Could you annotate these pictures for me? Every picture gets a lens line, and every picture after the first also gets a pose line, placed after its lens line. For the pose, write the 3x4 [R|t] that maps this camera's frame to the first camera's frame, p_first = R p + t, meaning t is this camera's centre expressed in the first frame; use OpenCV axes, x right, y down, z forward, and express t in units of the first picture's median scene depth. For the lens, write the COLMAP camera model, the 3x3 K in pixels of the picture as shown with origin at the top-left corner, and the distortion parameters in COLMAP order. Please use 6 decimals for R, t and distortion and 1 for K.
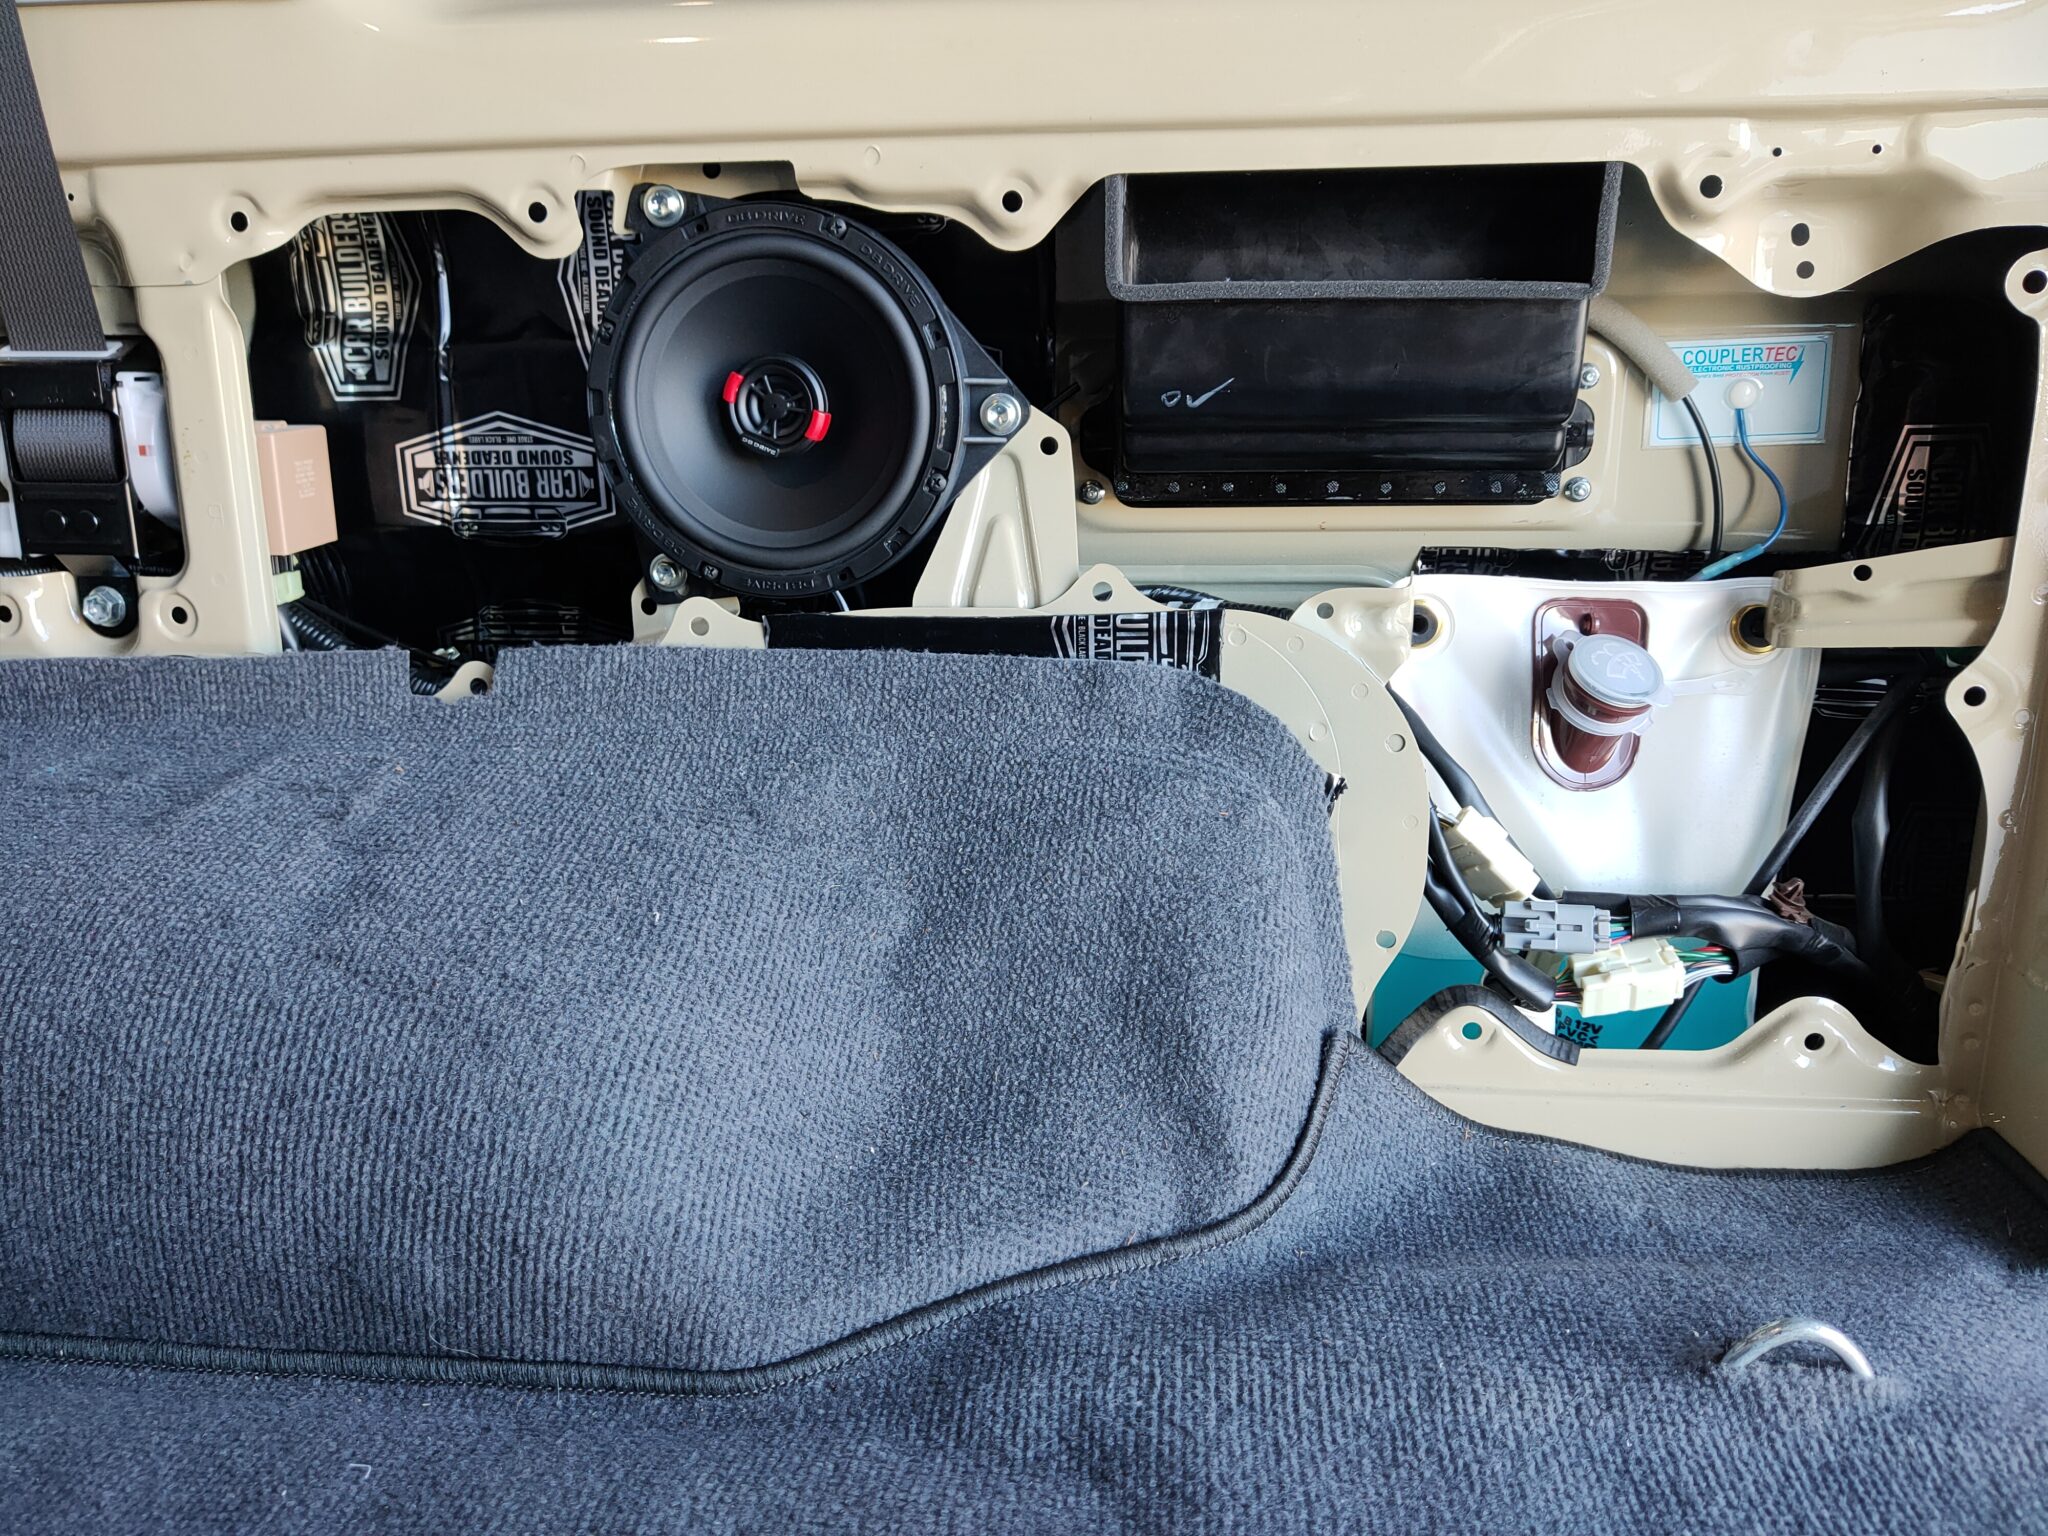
lens RADIAL K [[1607.8, 0, 1036.4], [0, 1607.8, 776.4], [0, 0, 1]] dist [0.070536, -0.188272]
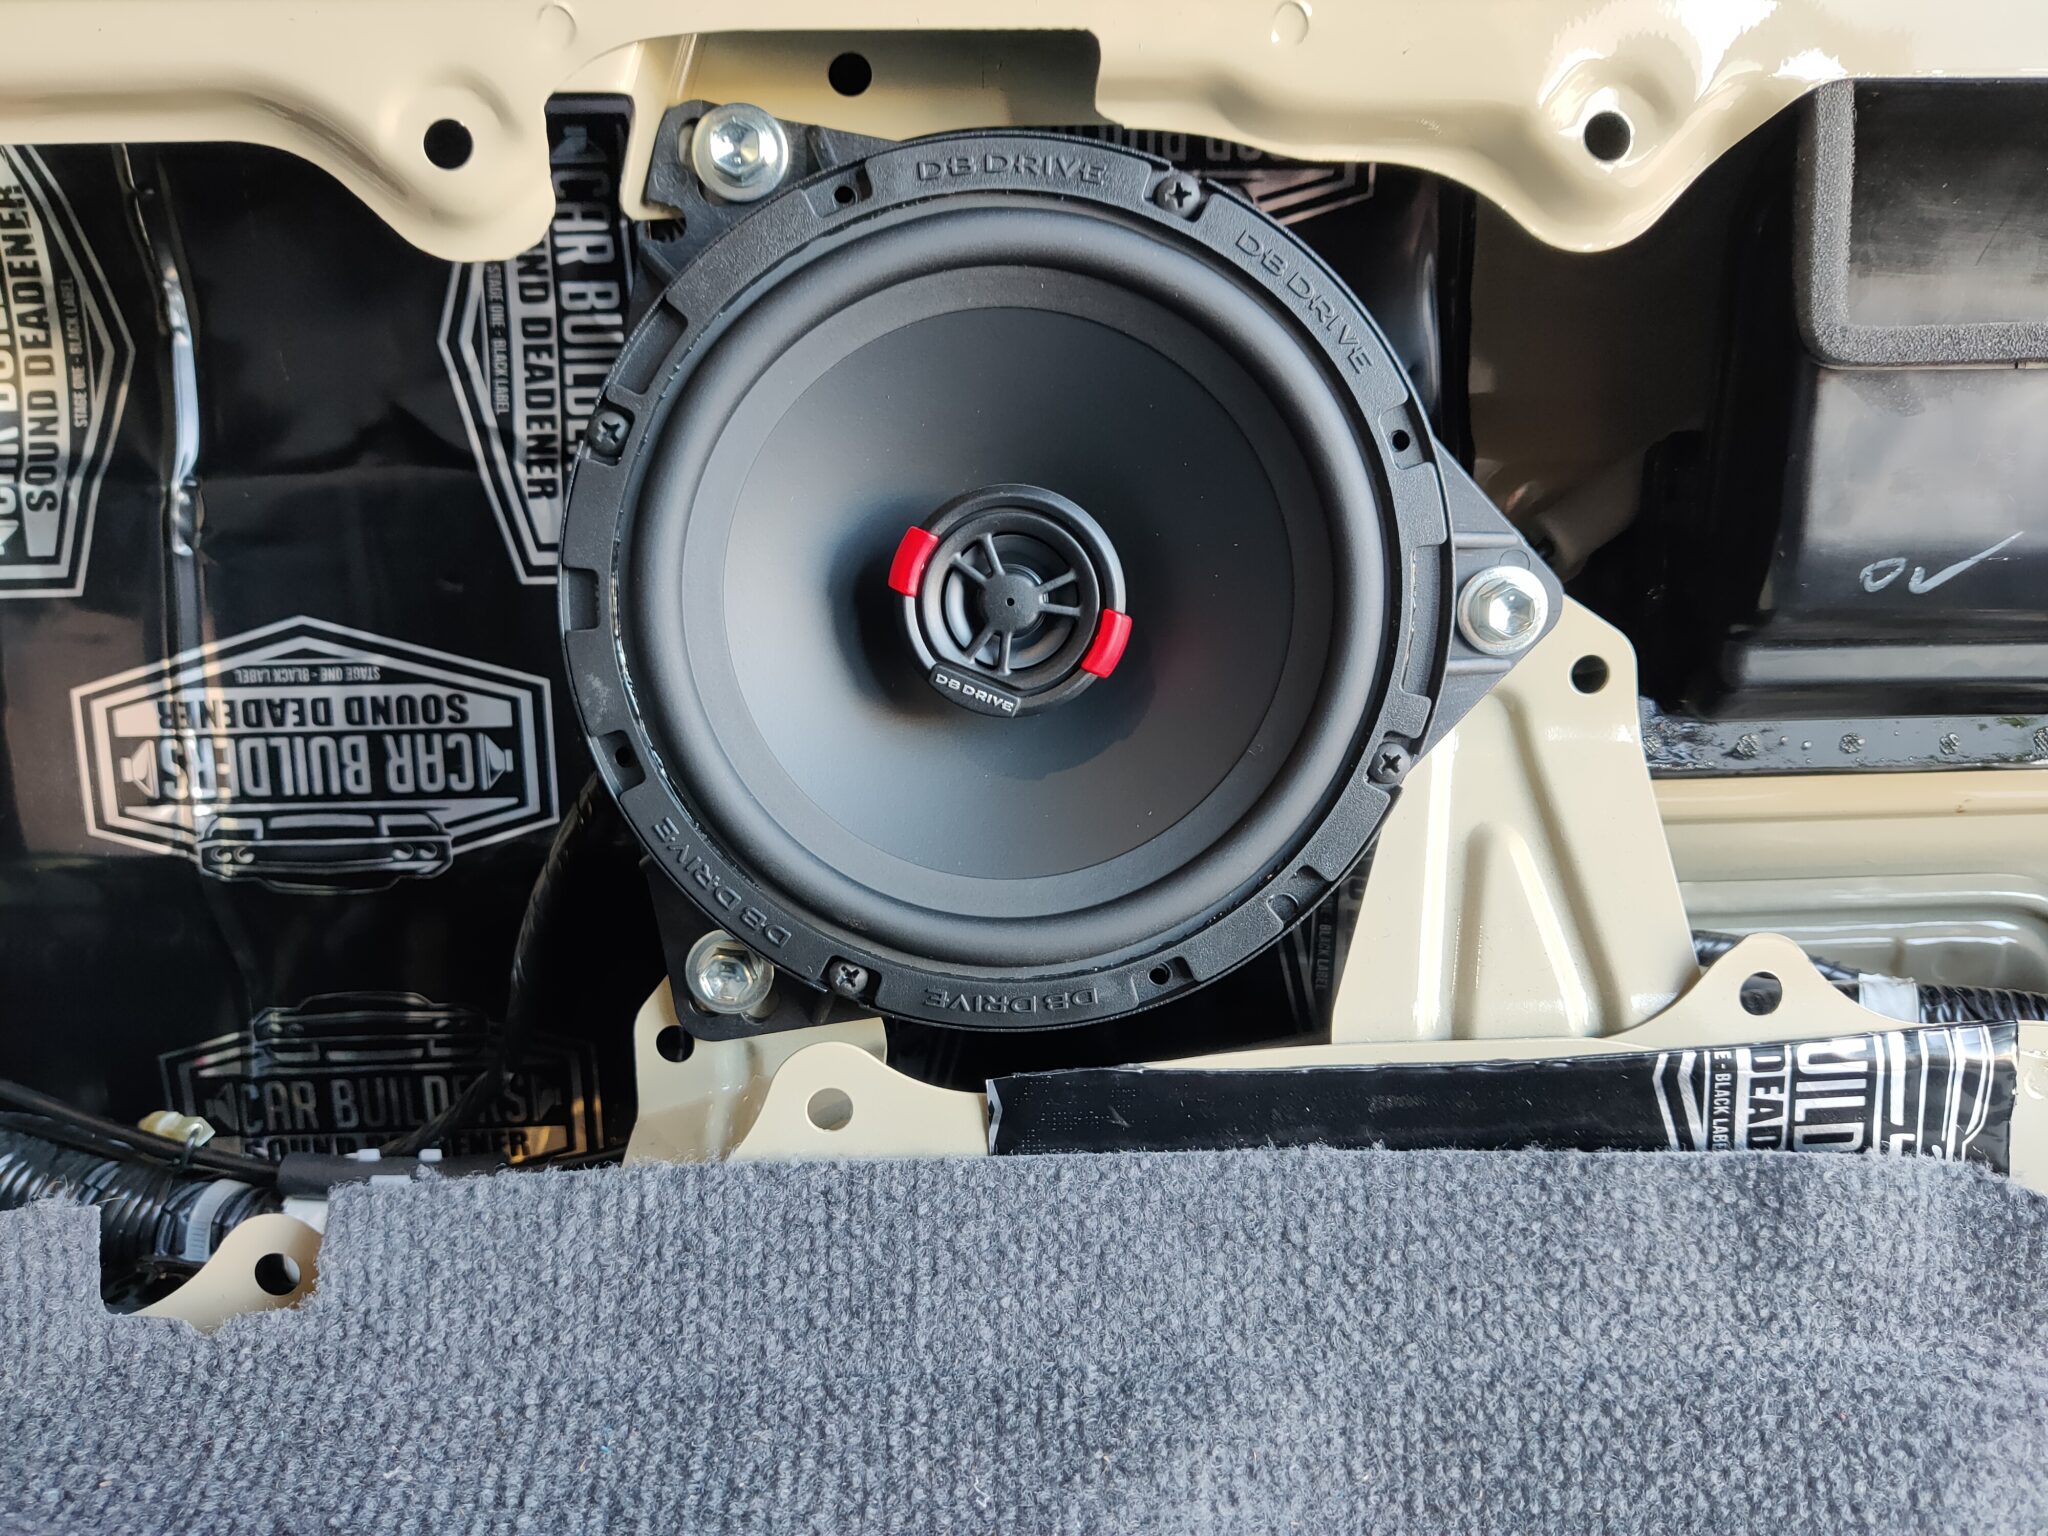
lens RADIAL K [[1583.0, 0, 1024.2], [0, 1583.0, 769.6], [0, 0, 1]] dist [0.011930, -0.048825]
pose [[0.986141, -0.032242, 0.162746, -0.205444], [0.048999, 0.993778, -0.100022, -0.126919], [-0.158509, 0.106611, 0.981585, 0.526717]]
